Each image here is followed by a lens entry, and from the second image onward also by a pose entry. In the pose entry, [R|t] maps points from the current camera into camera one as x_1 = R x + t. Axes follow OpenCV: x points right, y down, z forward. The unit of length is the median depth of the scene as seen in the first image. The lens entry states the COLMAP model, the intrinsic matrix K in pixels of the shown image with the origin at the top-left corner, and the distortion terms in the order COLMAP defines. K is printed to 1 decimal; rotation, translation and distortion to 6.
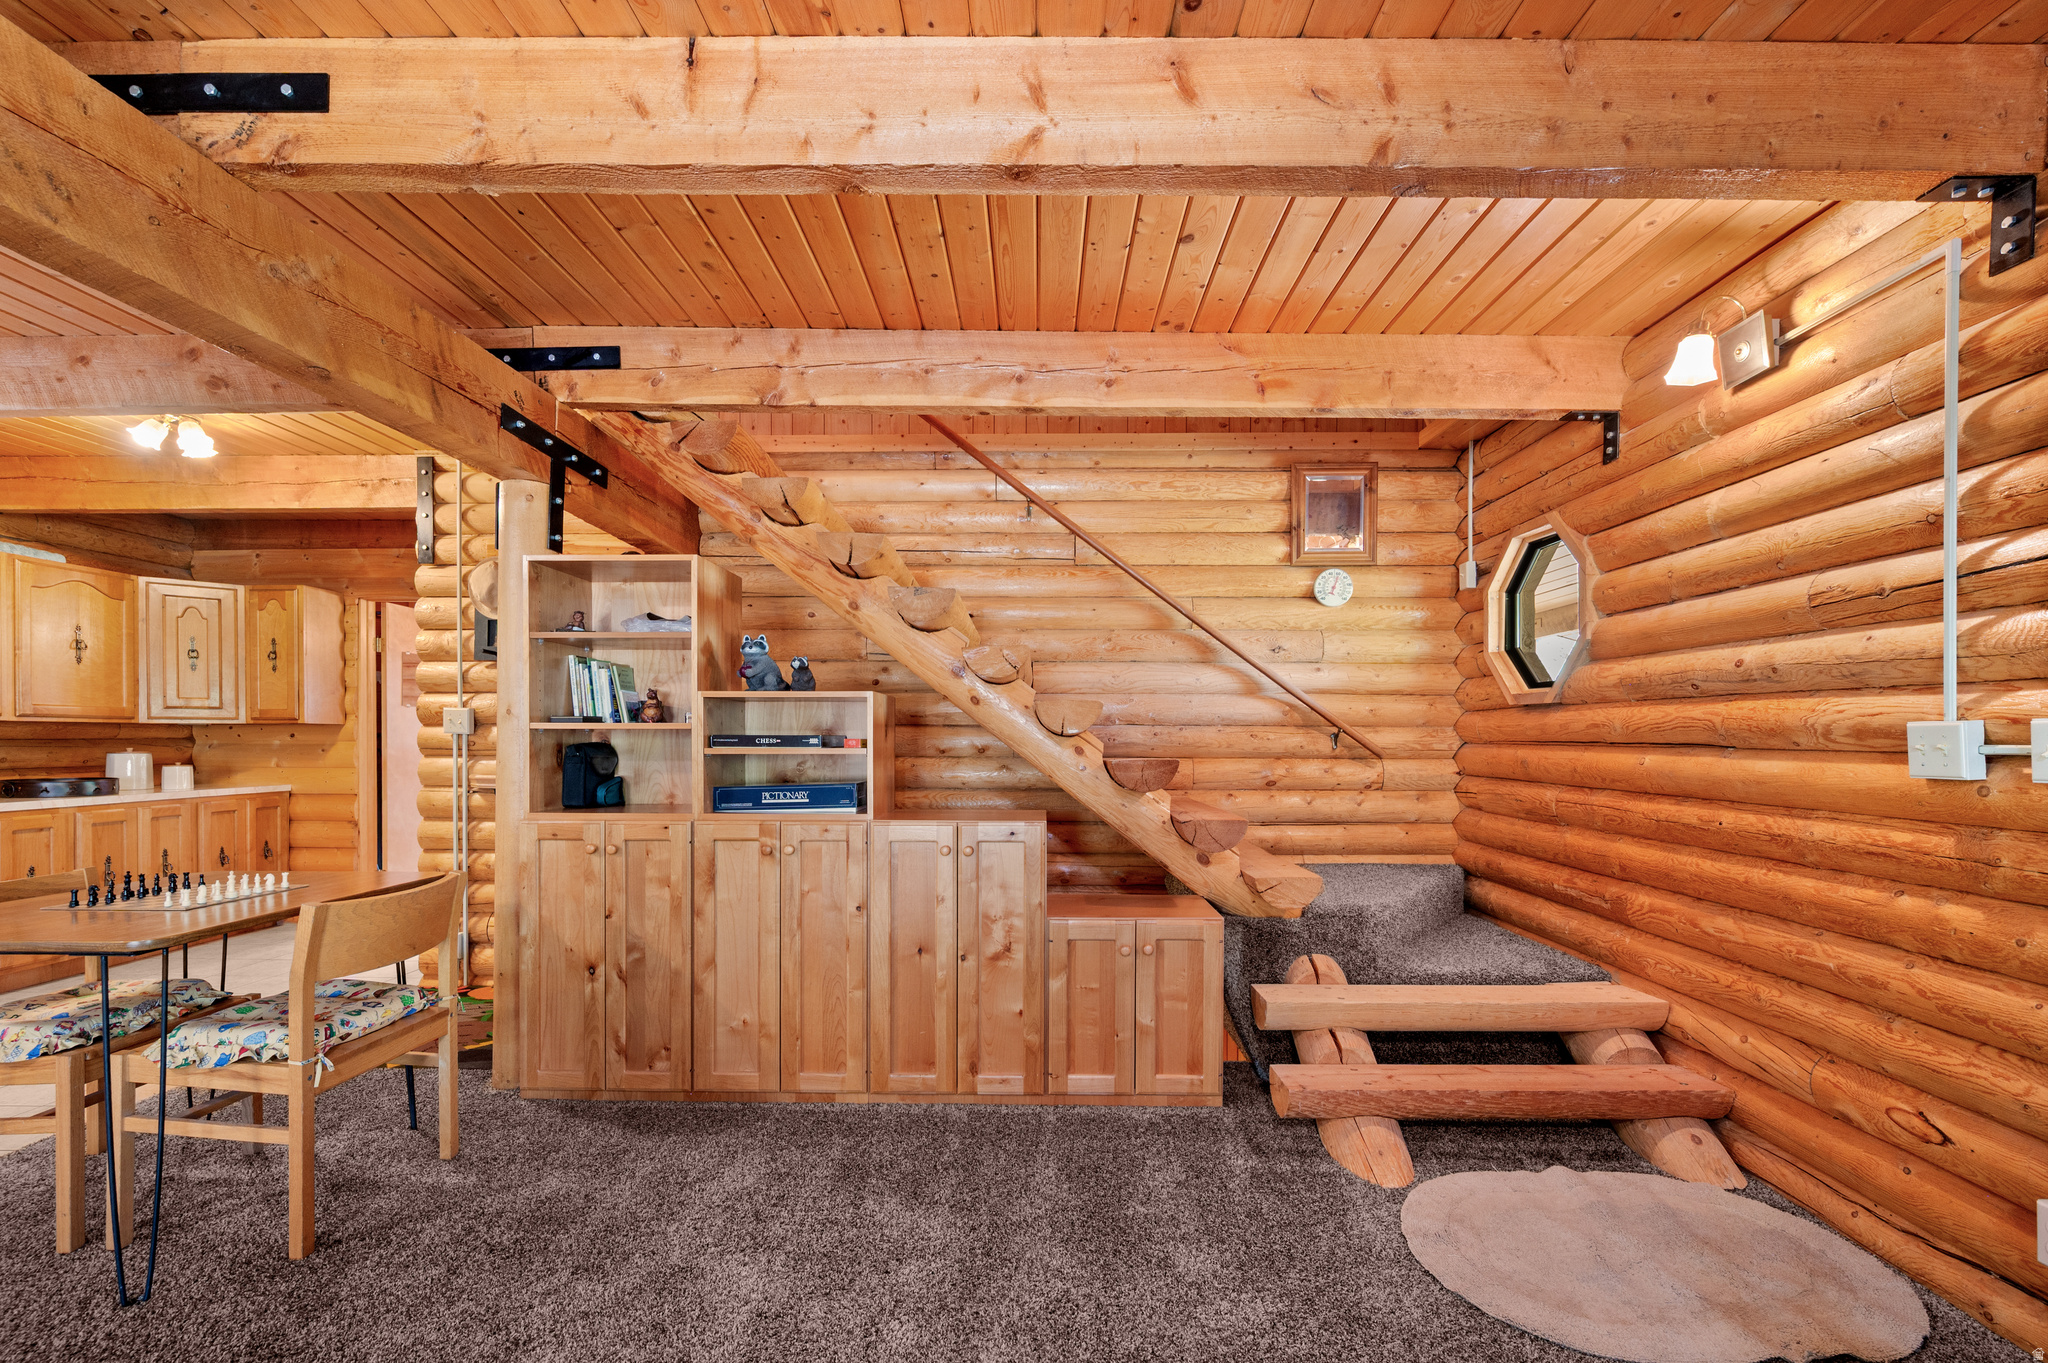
lens RADIAL K [[872.2, 0, 1027.9], [0, 872.2, 746.5], [0, 0, 1]] dist [-0.000825, -0.000114]
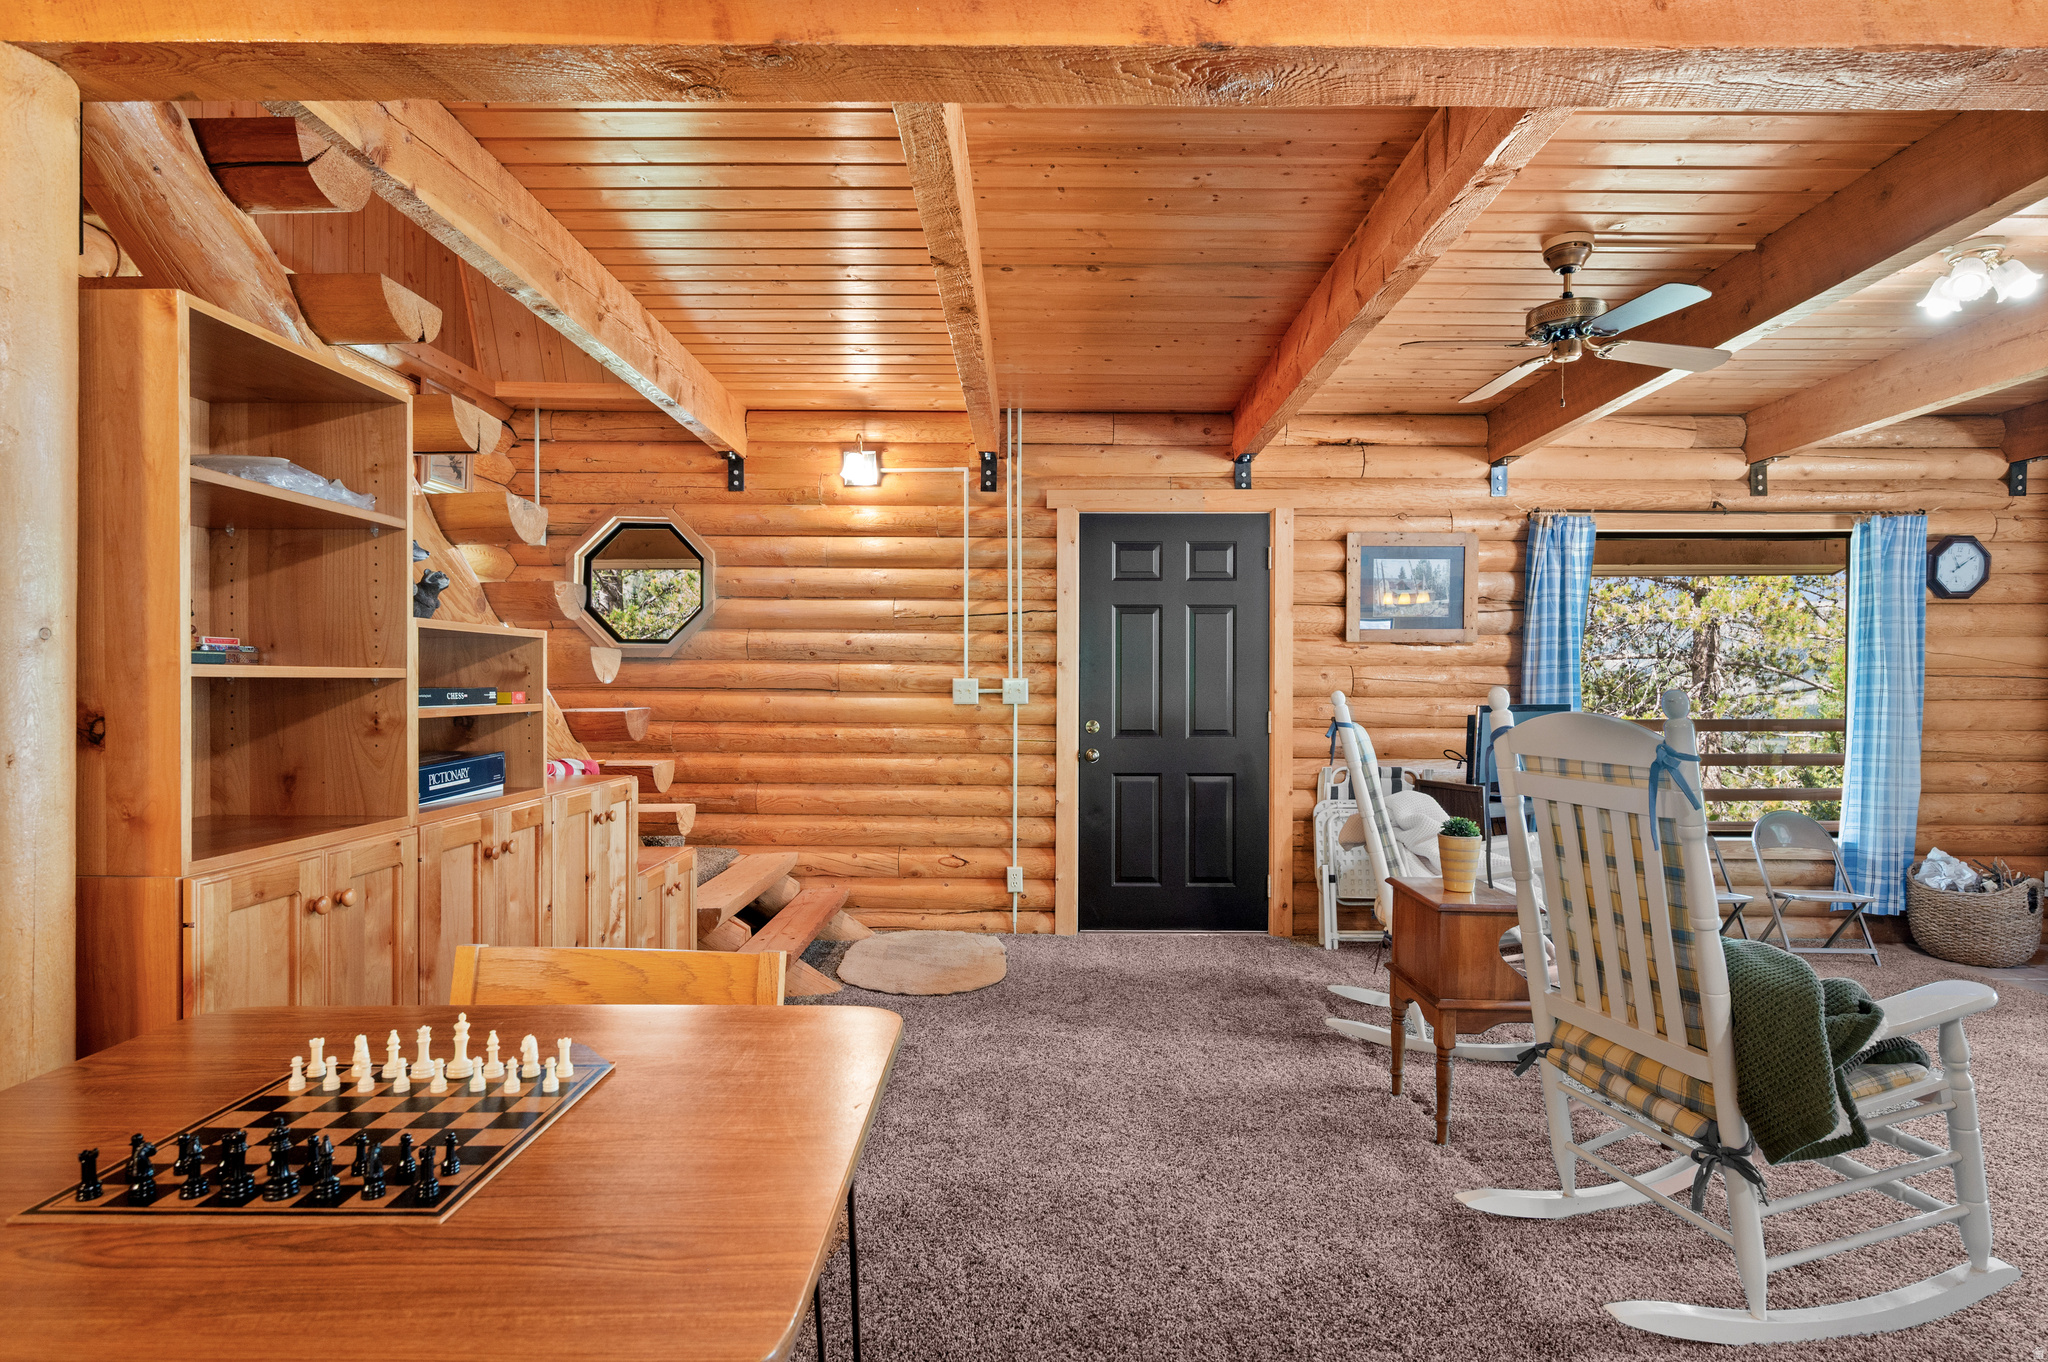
lens RADIAL K [[1049.7, 0, 1029.0], [0, 1049.7, 696.0], [0, 0, 1]] dist [0.001616, -0.000739]
pose [[-0.003953, -0.015273, 0.999876, -1.186465], [0.007375, 0.999856, 0.015301, -0.016510], [-0.999965, 0.007435, -0.003839, 0.597516]]
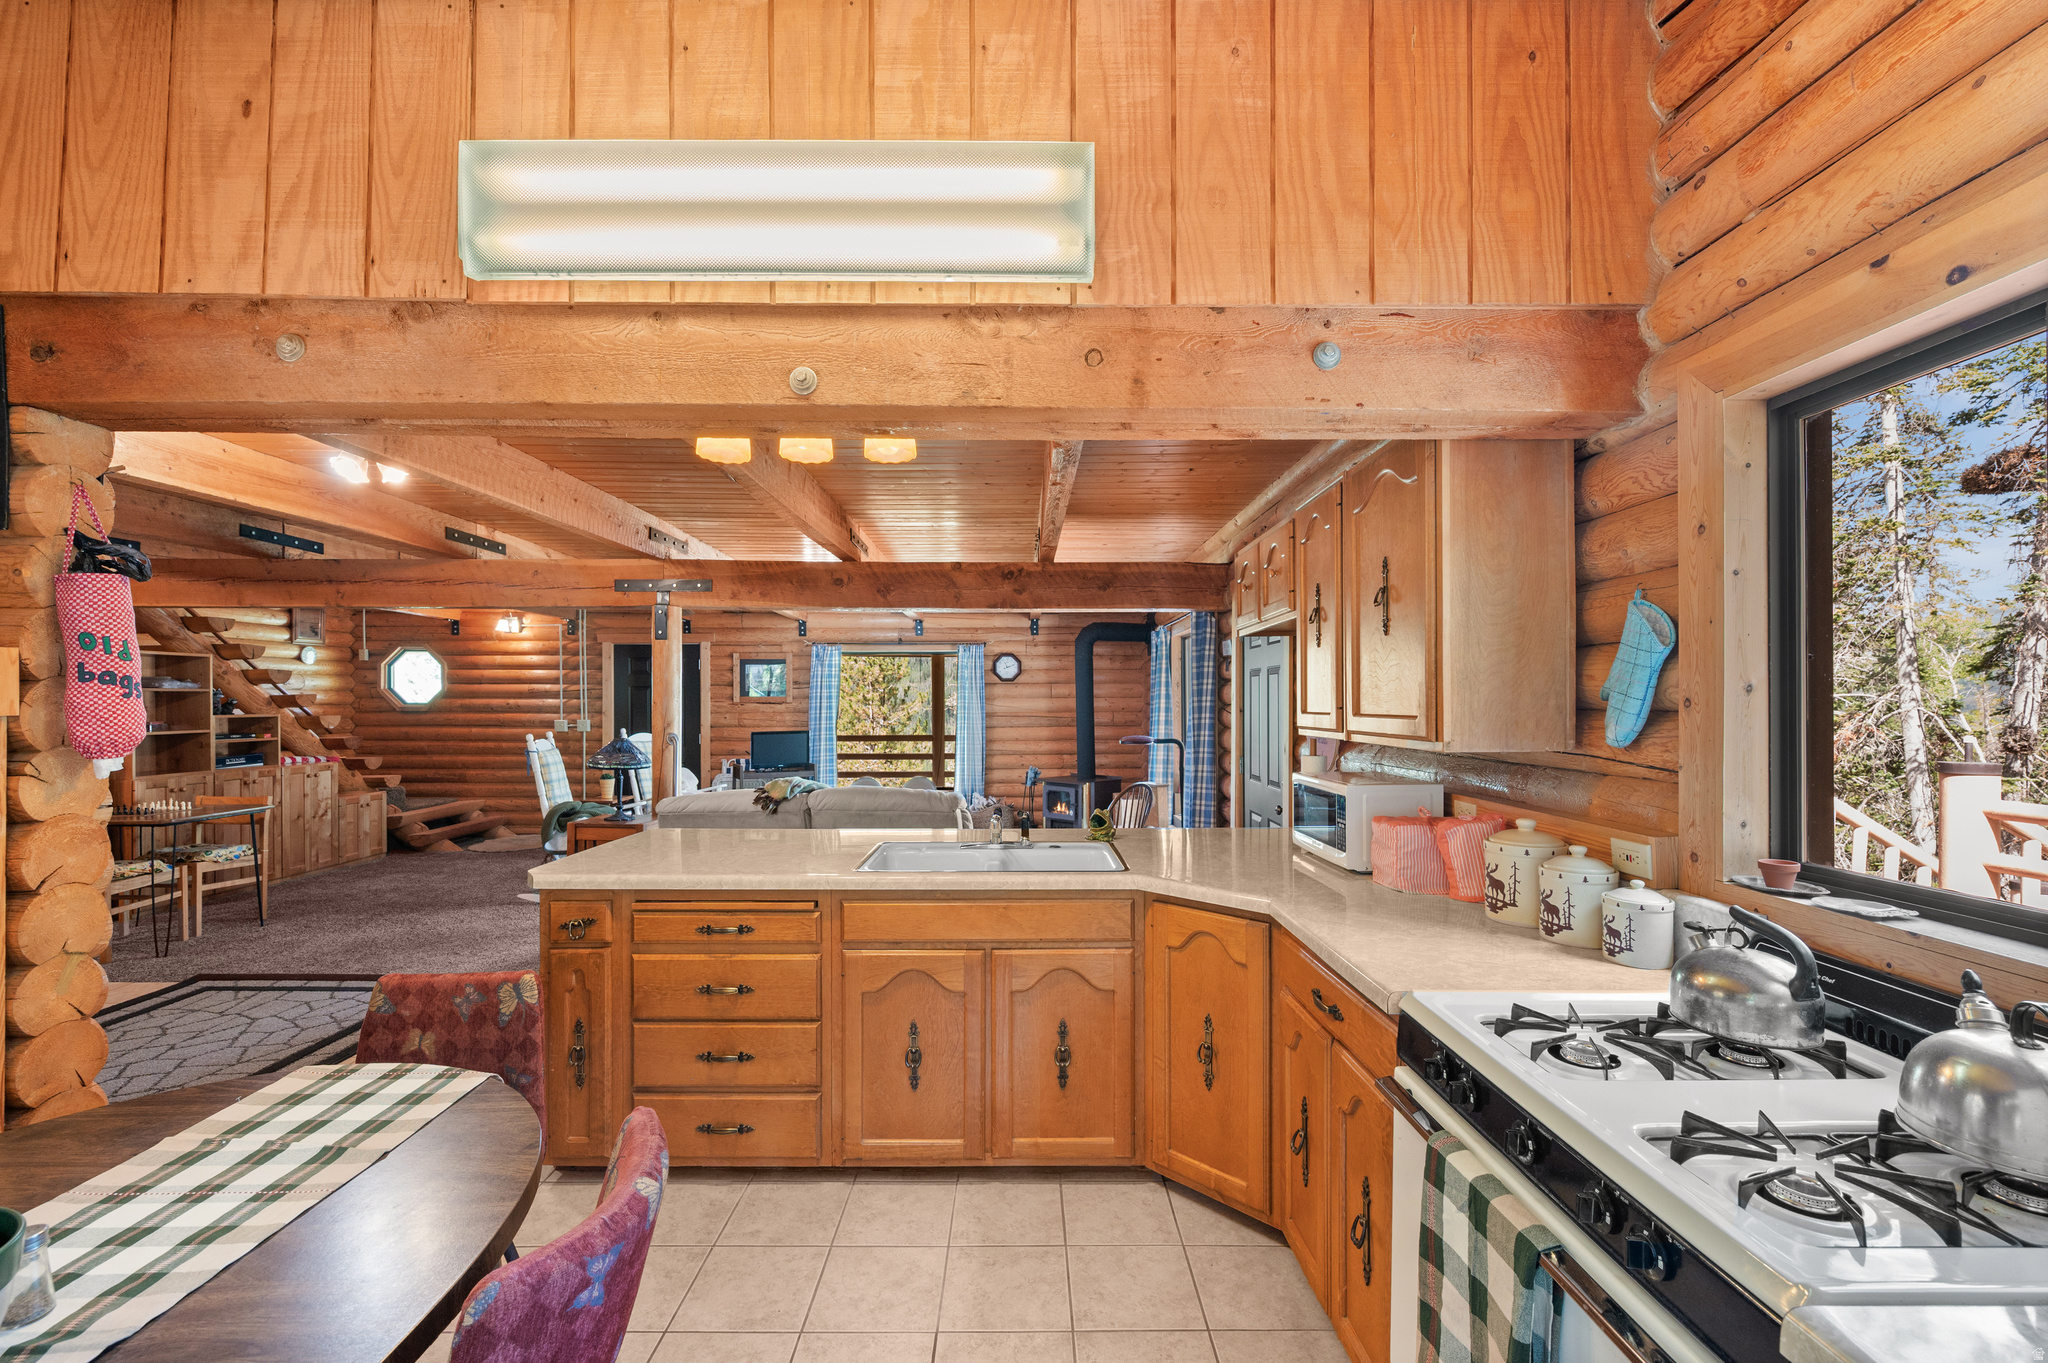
lens RADIAL K [[868.9, 0, 1023.2], [0, 868.9, 704.2], [0, 0, 1]] dist [-0.000910, -0.000051]
pose [[-0.014099, -0.009426, 0.999856, -2.785078], [0.012939, 0.999870, 0.009608, -0.092506], [-0.999817, 0.013072, -0.013975, -1.111475]]
